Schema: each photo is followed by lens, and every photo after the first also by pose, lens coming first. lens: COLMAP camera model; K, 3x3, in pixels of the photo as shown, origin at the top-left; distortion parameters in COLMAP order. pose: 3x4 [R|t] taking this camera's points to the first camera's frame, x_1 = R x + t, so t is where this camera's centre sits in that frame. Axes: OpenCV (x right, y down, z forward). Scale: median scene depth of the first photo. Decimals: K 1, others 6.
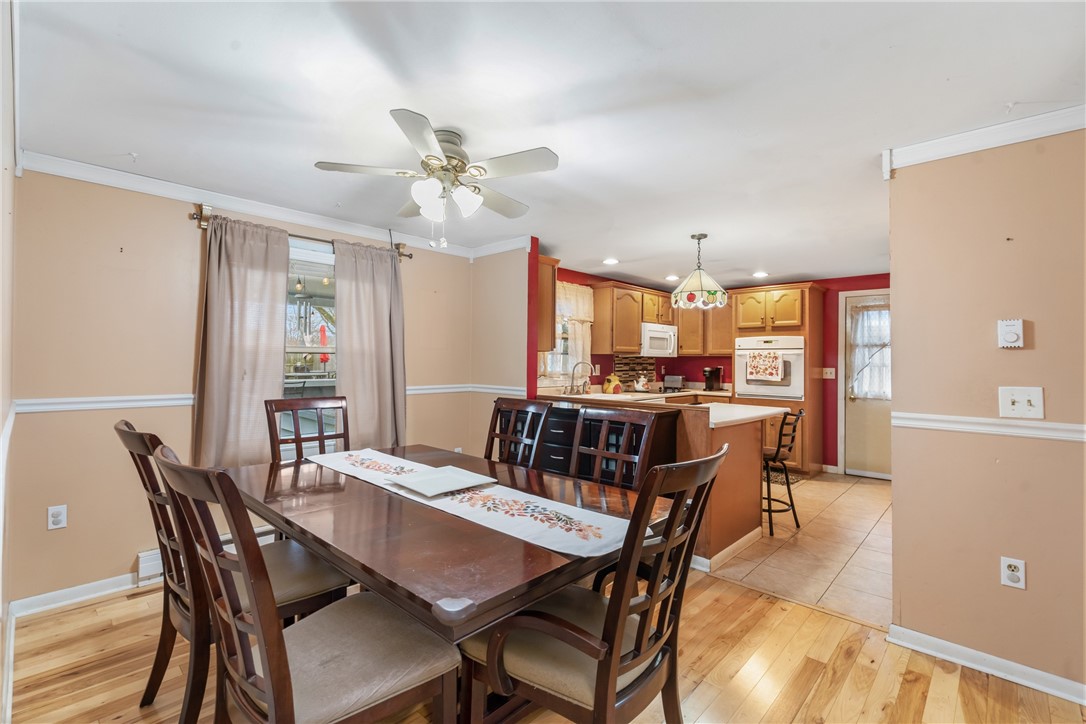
lens RADIAL K [[491.6, 0, 533.0], [0, 491.6, 359.0], [0, 0, 1]] dist [-0.003732, 0.000941]
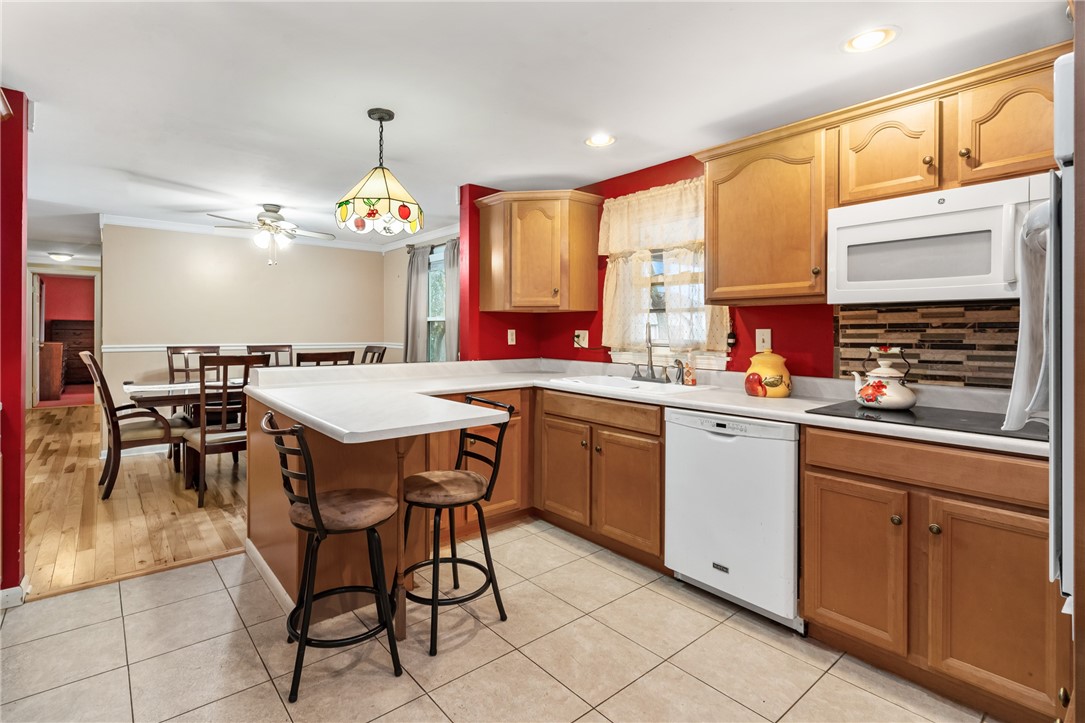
lens RADIAL K [[491.2, 0, 491.1], [0, 491.2, 335.8], [0, 0, 1]] dist [-0.003732, 0.000941]
pose [[-0.149168, -0.000397, -0.988812, 0.627576], [-0.003979, 0.999992, 0.000199, 0.018727], [0.988804, 0.003964, -0.149169, 0.832006]]
